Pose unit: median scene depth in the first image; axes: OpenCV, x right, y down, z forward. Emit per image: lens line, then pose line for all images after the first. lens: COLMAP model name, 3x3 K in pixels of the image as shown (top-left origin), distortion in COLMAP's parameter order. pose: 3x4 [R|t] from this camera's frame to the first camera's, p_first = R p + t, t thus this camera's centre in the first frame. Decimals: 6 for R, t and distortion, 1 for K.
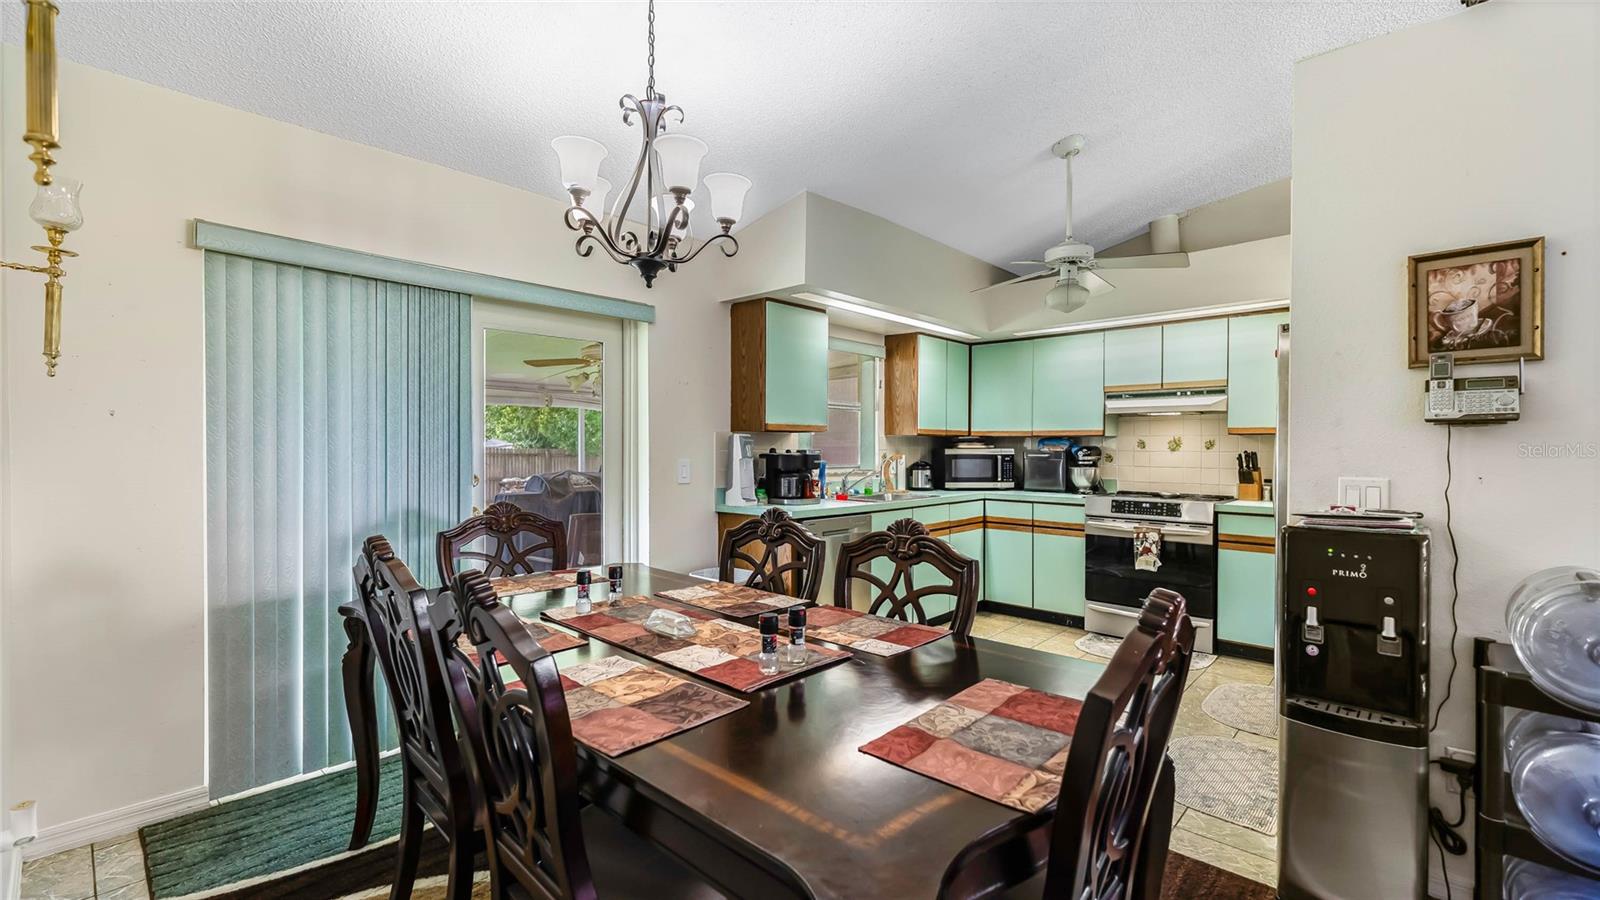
lens RADIAL K [[668.1, 0, 810.2], [0, 668.1, 448.8], [0, 0, 1]] dist [0.003293, 0.000913]
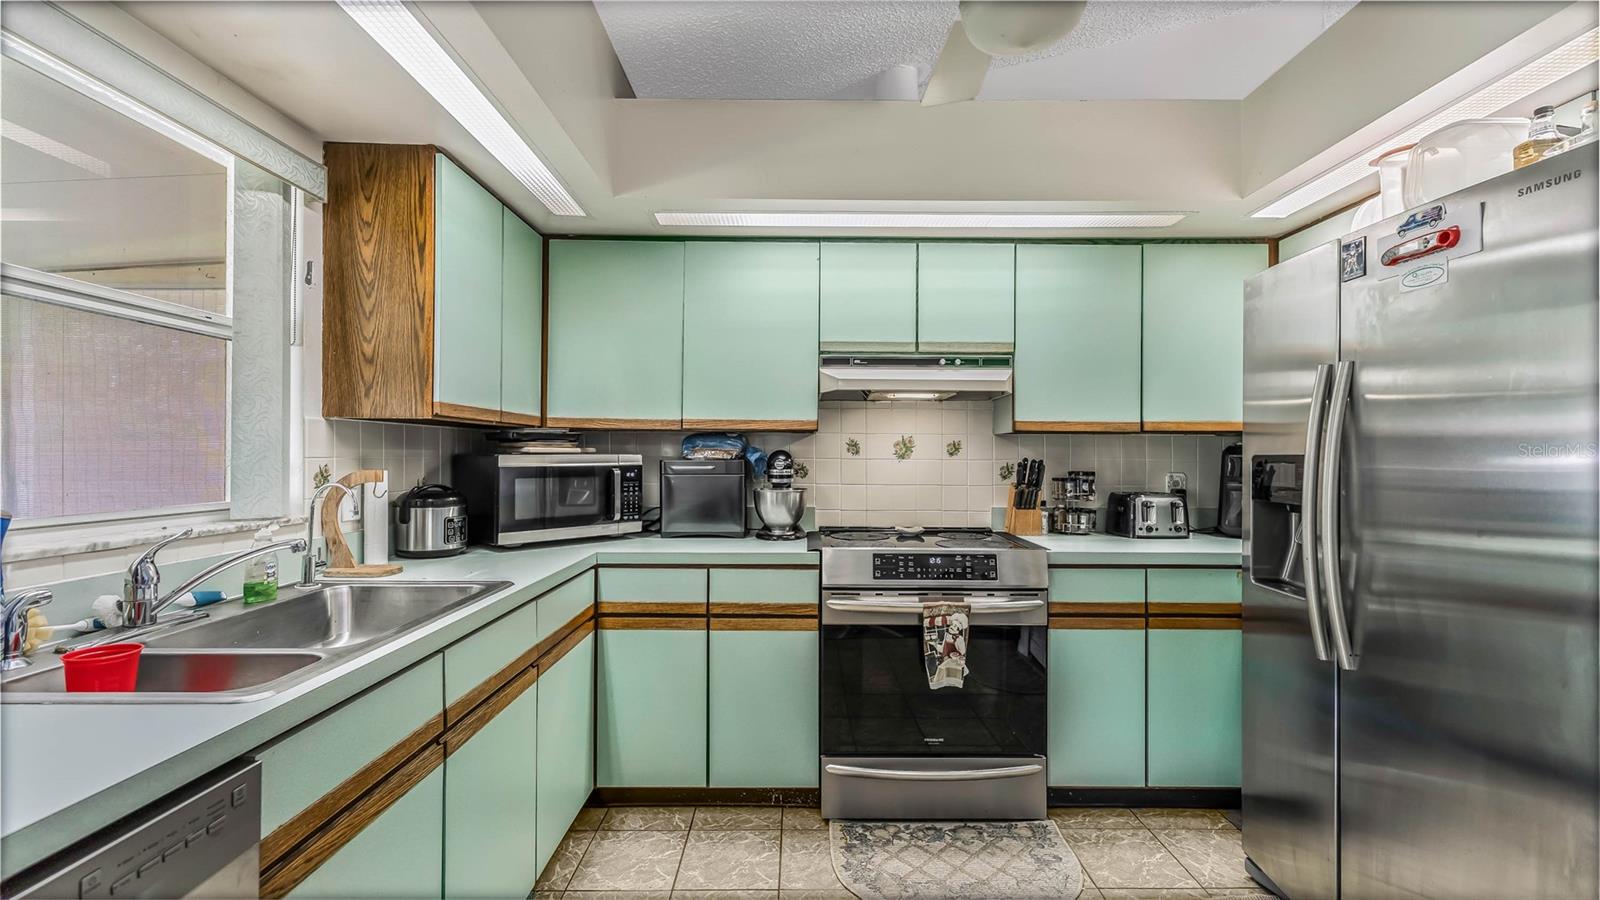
lens RADIAL K [[668.1, 0, 815.1], [0, 668.1, 453.2], [0, 0, 1]] dist [0.003293, 0.000913]
pose [[0.728346, 0.000558, 0.685209, 0.068367], [-0.000208, 1.000000, -0.000593, -0.000883], [-0.685209, 0.000289, 0.728346, 0.664520]]
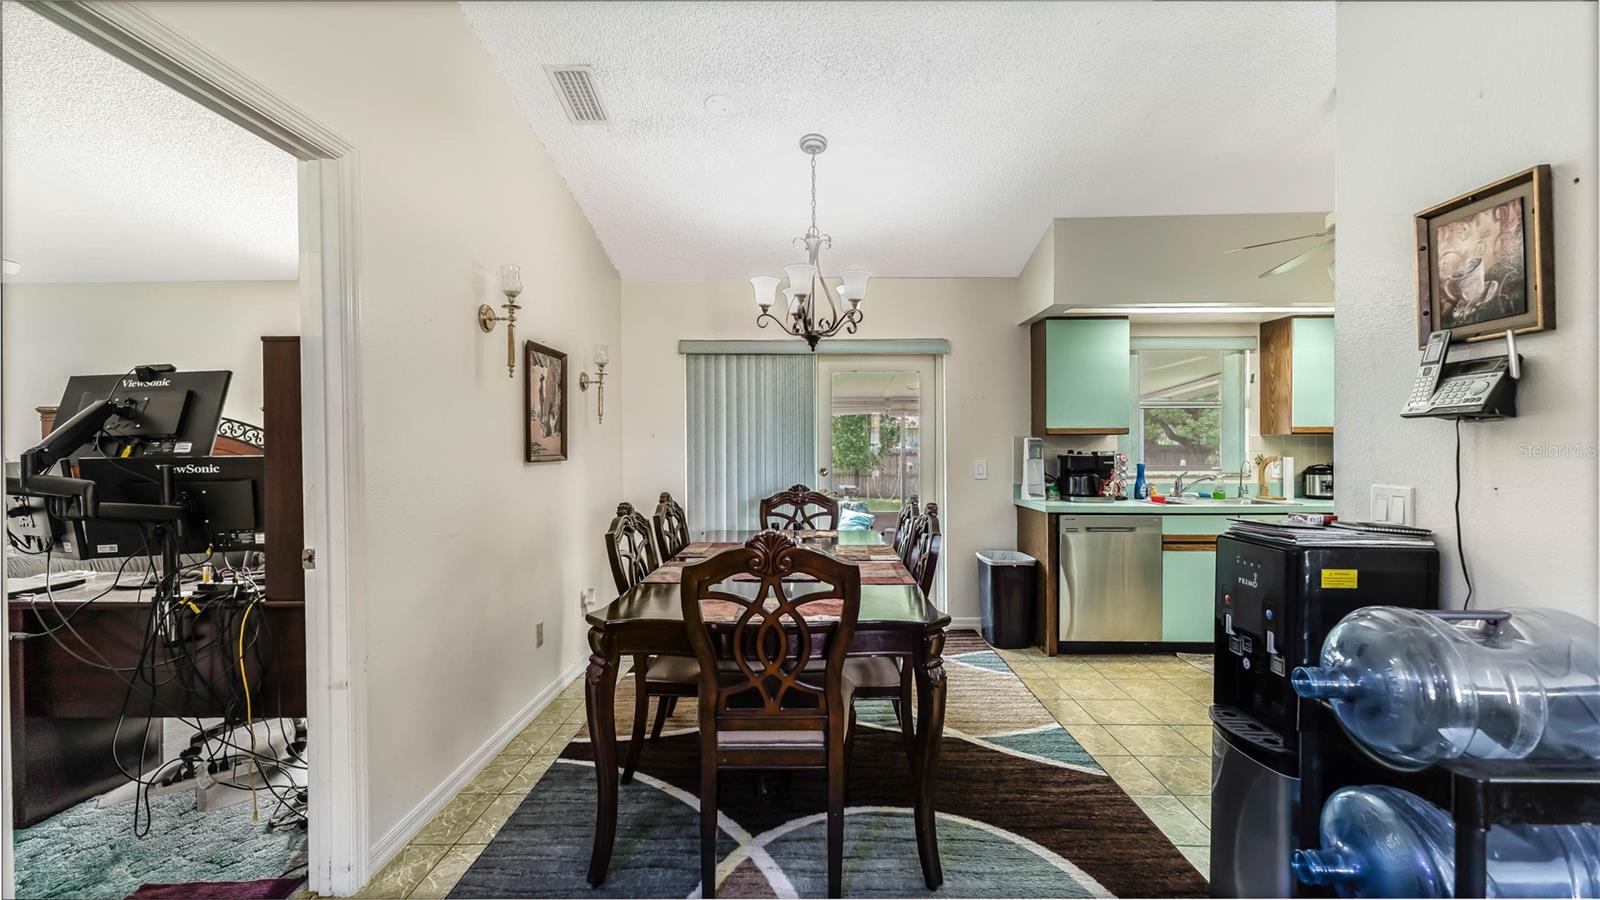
lens RADIAL K [[668.1, 0, 813.2], [0, 668.1, 448.0], [0, 0, 1]] dist [0.003293, 0.000913]
pose [[0.668945, -0.004298, -0.743299, 0.446094], [0.002183, 0.999990, -0.003818, -0.000792], [0.743308, 0.000931, 0.668948, -0.038041]]
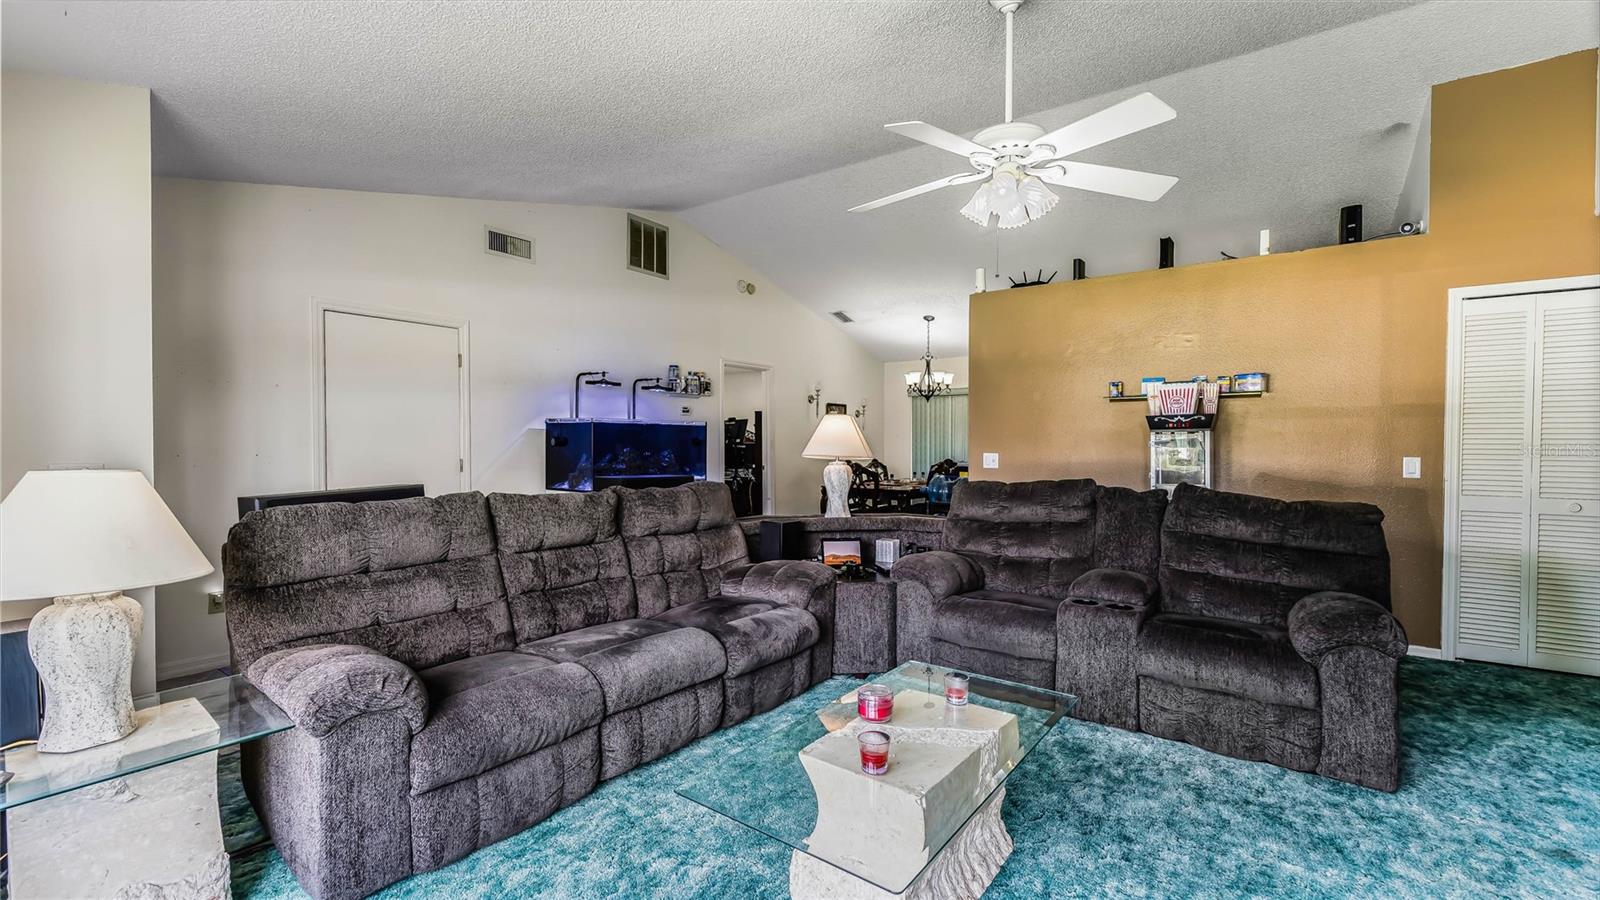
lens RADIAL K [[668.1, 0, 841.6], [0, 668.1, 442.7], [0, 0, 1]] dist [0.003293, 0.000913]
pose [[0.177539, 0.003315, -0.984108, 1.658756], [-0.003314, 0.999991, 0.002770, -0.003977], [0.984108, 0.002770, 0.177548, -0.099781]]
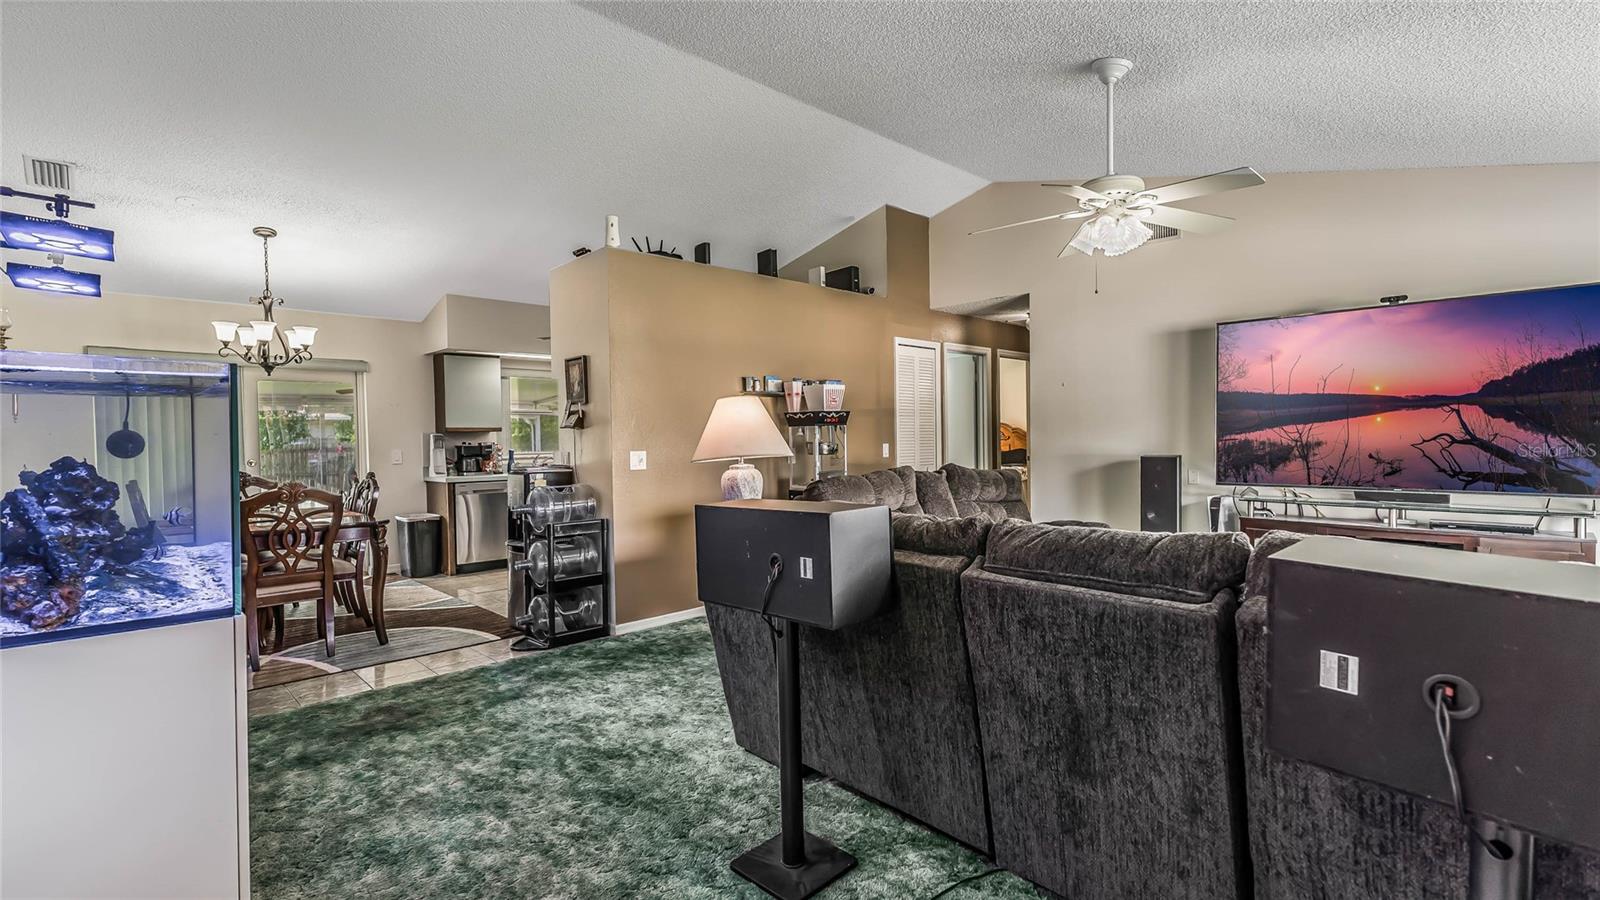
lens RADIAL K [[697.2, 0, 815.0], [0, 697.2, 456.2], [0, 0, 1]] dist [-0.010300, -0.000036]
pose [[0.999178, -0.012706, -0.038491, 0.816975], [0.013690, 0.999583, 0.025411, 0.002249], [0.038152, -0.025917, 0.998936, -0.627506]]
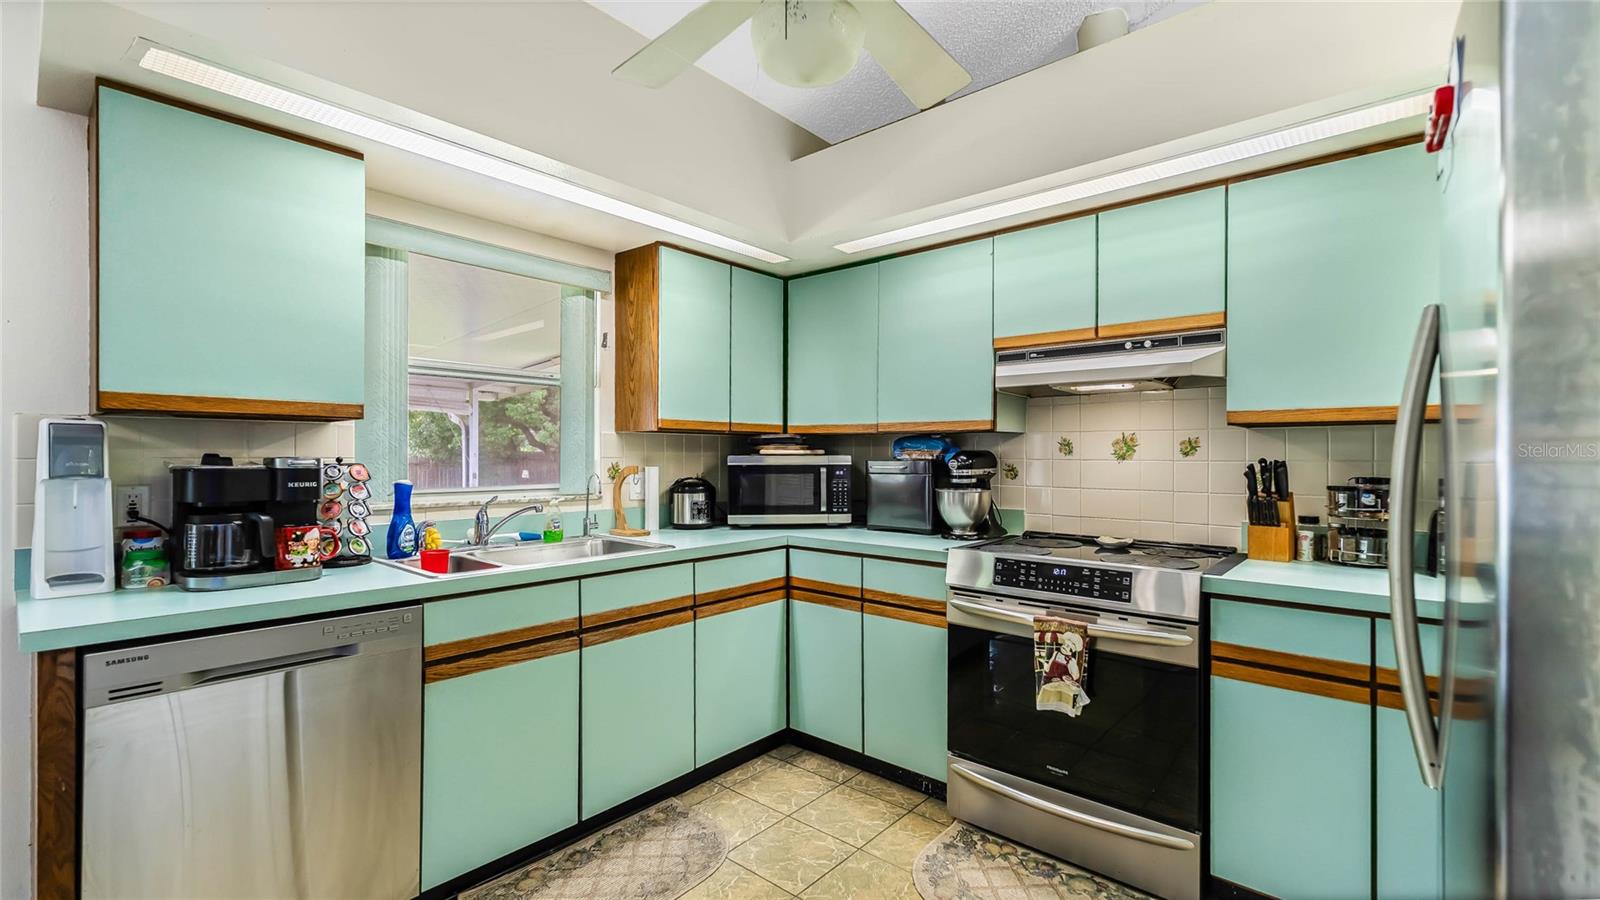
lens RADIAL K [[668.1, 0, 806.0], [0, 668.1, 461.0], [0, 0, 1]] dist [0.003293, 0.000913]
pose [[0.999132, -0.001384, 0.041634, 0.295173], [0.001228, 0.999992, 0.003781, 0.002849], [-0.041639, -0.003726, 0.999126, 0.520113]]
